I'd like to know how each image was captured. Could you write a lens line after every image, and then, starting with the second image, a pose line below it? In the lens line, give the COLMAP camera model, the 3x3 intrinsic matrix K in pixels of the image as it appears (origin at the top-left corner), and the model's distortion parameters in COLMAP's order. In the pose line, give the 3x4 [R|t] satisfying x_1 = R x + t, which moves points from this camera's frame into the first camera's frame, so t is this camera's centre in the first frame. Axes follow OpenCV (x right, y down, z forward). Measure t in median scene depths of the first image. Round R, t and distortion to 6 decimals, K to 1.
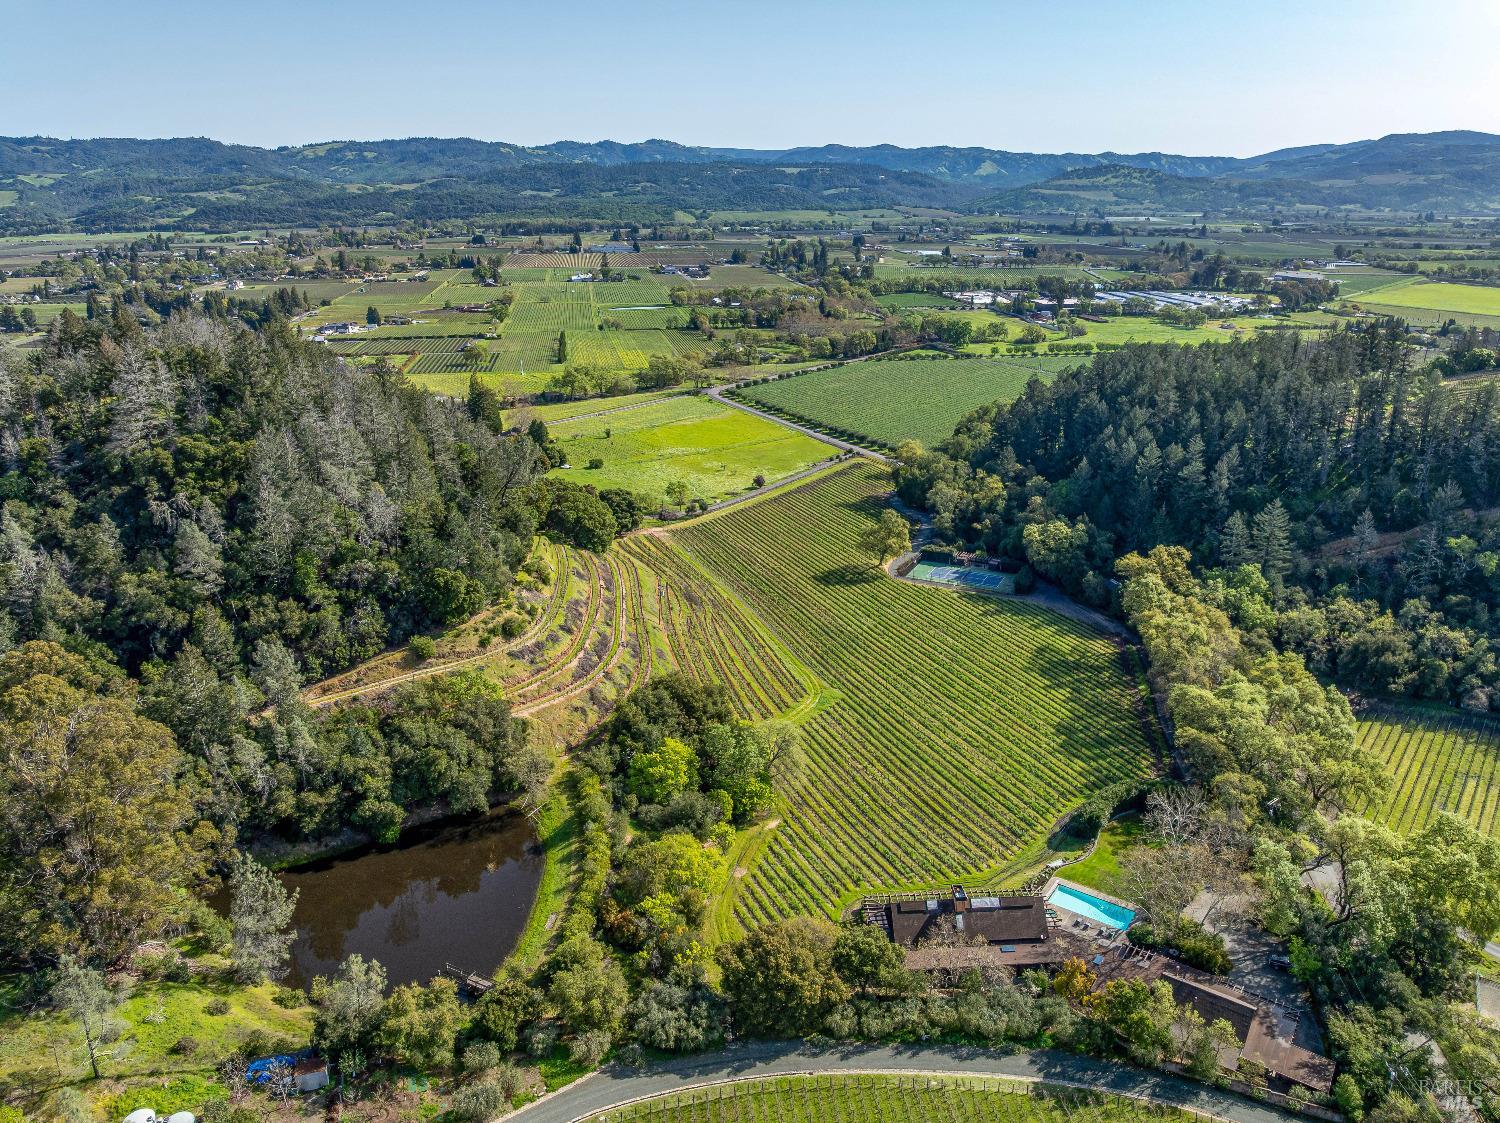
lens RADIAL K [[1054.3, 0, 750.2], [0, 1054.3, 561.0], [0, 0, 1]] dist [-0.038578, -0.000669]
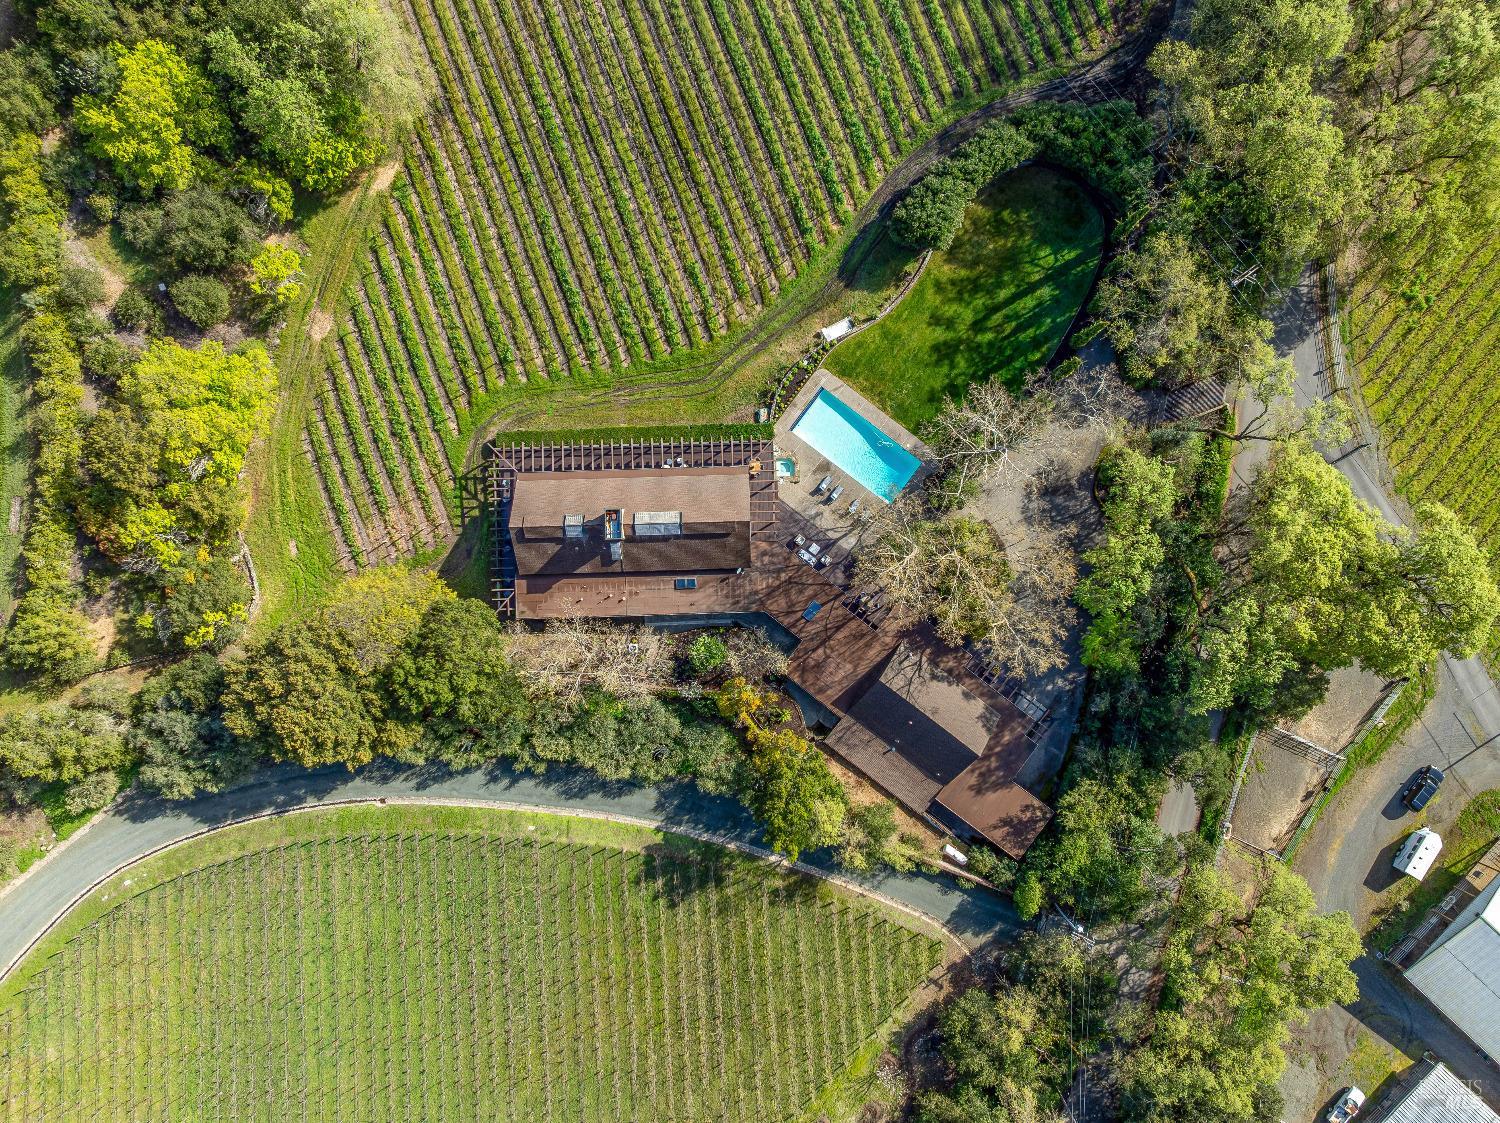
lens RADIAL K [[1054.3, 0, 748.0], [0, 1054.3, 560.9], [0, 0, 1]] dist [-0.038578, -0.000669]
pose [[0.998643, 0.041509, 0.031445, 0.260482], [-0.042162, 0.290092, 0.956070, -0.300786], [0.030563, -0.956098, 0.291448, 0.791041]]
